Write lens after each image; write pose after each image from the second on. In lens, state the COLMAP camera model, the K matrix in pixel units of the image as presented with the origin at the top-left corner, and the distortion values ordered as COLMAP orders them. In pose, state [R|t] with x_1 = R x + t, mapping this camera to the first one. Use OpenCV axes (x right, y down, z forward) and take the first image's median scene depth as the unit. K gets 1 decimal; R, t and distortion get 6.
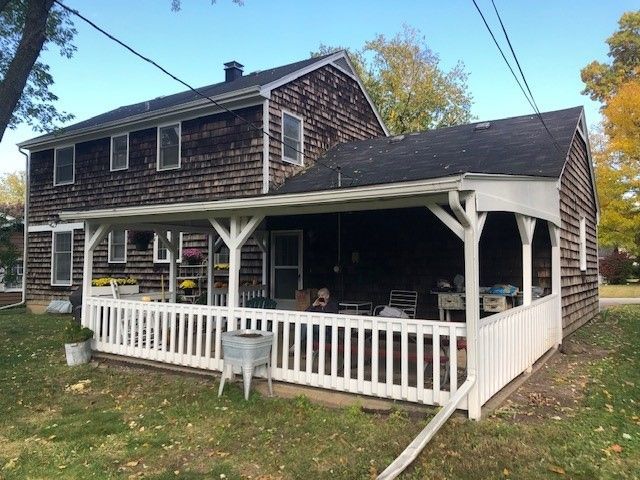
lens RADIAL K [[520.8, 0, 318.2], [0, 520.8, 238.7], [0, 0, 1]] dist [-0.037369, 0.002691]
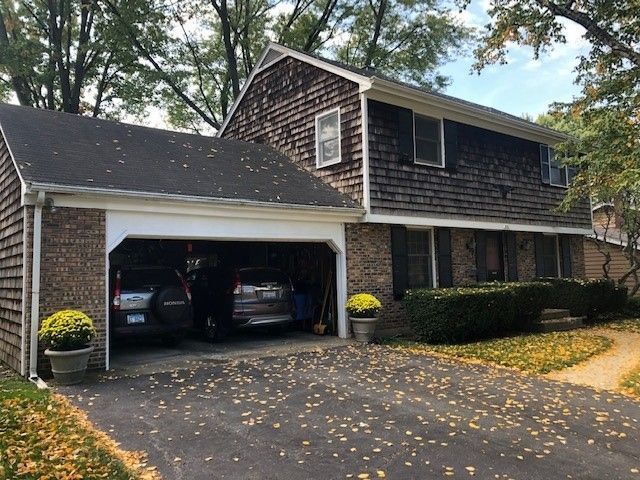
lens RADIAL K [[520.8, 0, 319.9], [0, 520.8, 238.6], [0, 0, 1]] dist [-0.037369, 0.002691]
pose [[-0.318594, -0.069375, -0.945349, 0.930744], [0.075649, 0.992276, -0.098314, 0.082878], [0.944868, -0.102837, -0.310885, 1.443573]]
